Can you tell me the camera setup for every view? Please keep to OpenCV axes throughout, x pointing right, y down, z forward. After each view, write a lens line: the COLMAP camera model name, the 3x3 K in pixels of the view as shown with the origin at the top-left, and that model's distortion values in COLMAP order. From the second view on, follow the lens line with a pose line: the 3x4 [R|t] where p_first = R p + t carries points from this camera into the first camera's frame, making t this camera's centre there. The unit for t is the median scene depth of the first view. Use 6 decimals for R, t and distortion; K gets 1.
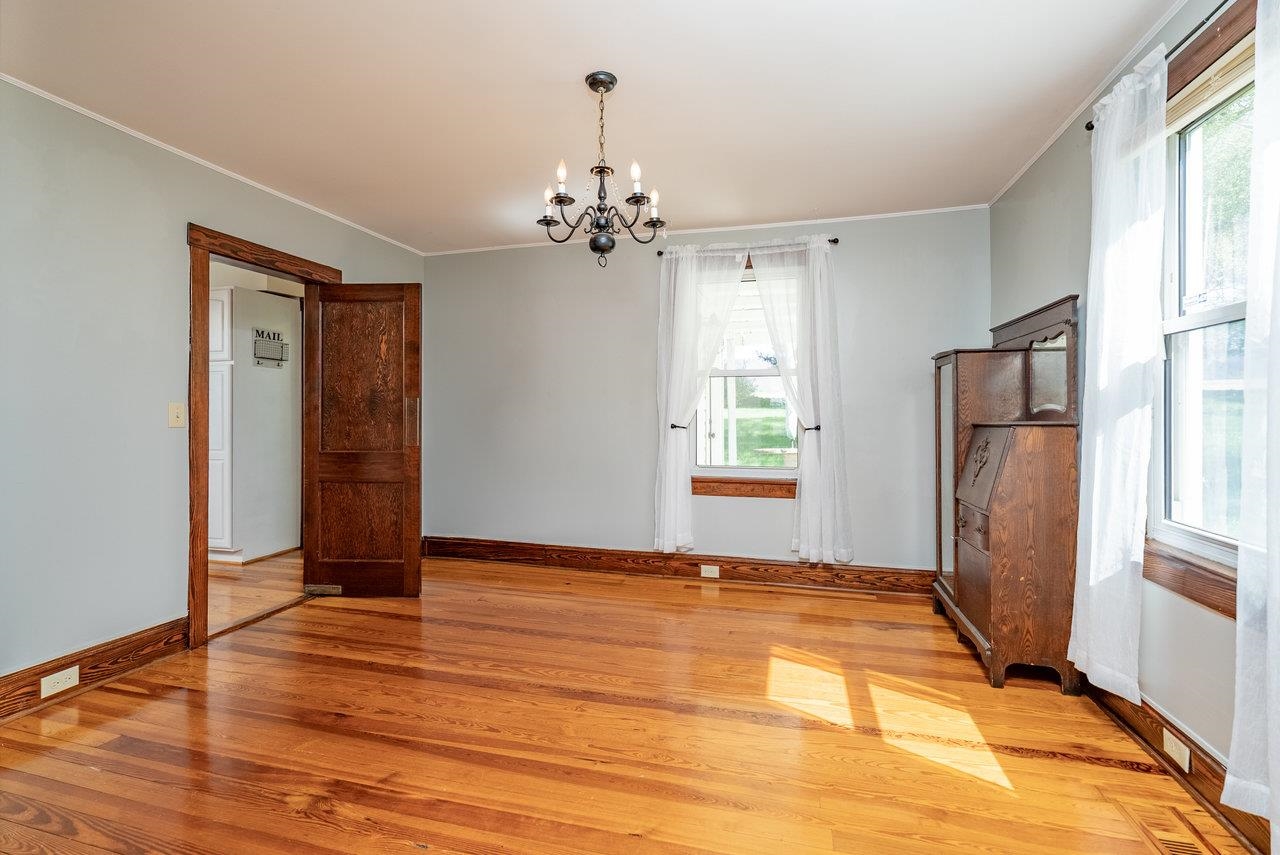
lens RADIAL K [[584.5, 0, 638.4], [0, 584.5, 418.7], [0, 0, 1]] dist [0.004392, 0.000558]
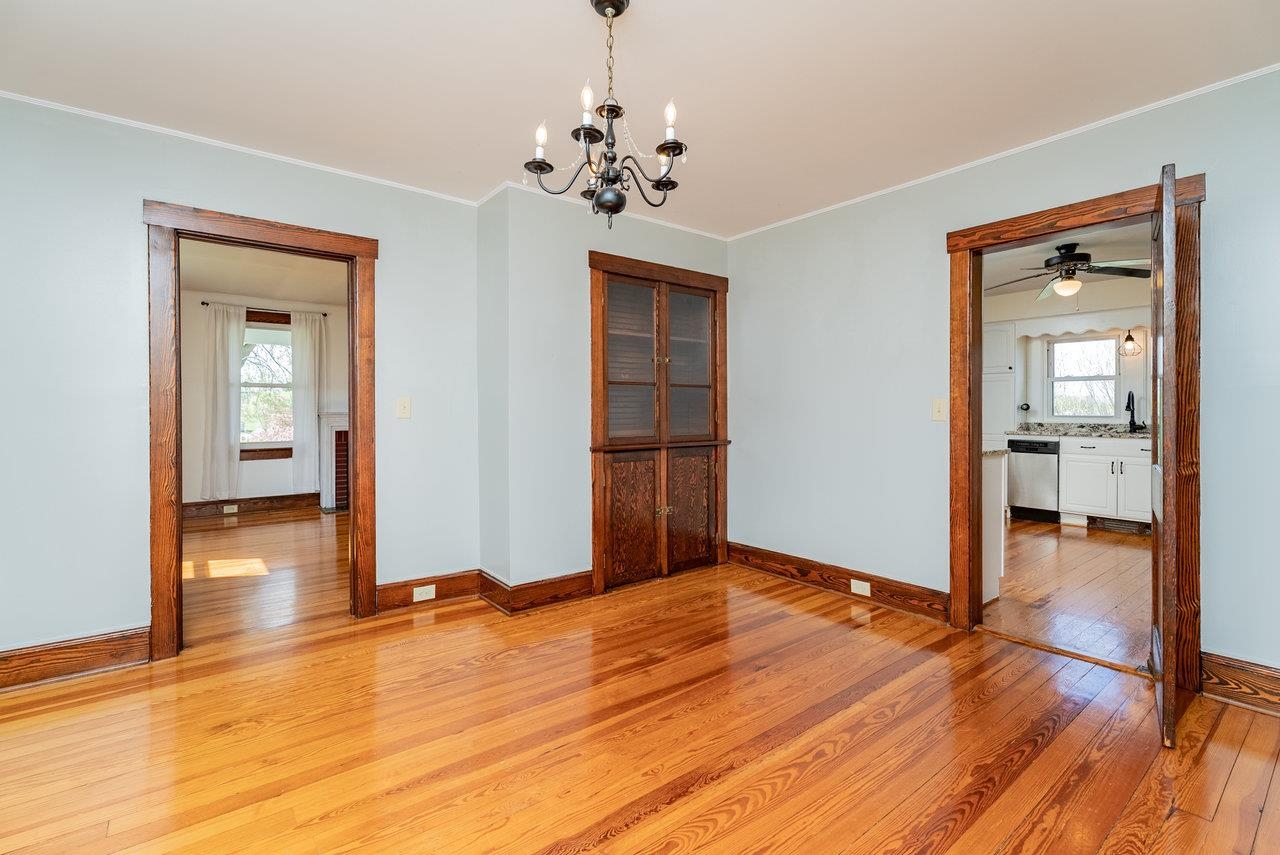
lens RADIAL K [[584.5, 0, 643.2], [0, 584.5, 417.8], [0, 0, 1]] dist [0.004392, 0.000558]
pose [[-0.592455, 0.012499, -0.805507, 0.551922], [-0.005636, 0.999791, 0.019659, -0.012061], [0.805584, 0.016186, -0.592261, 1.460156]]
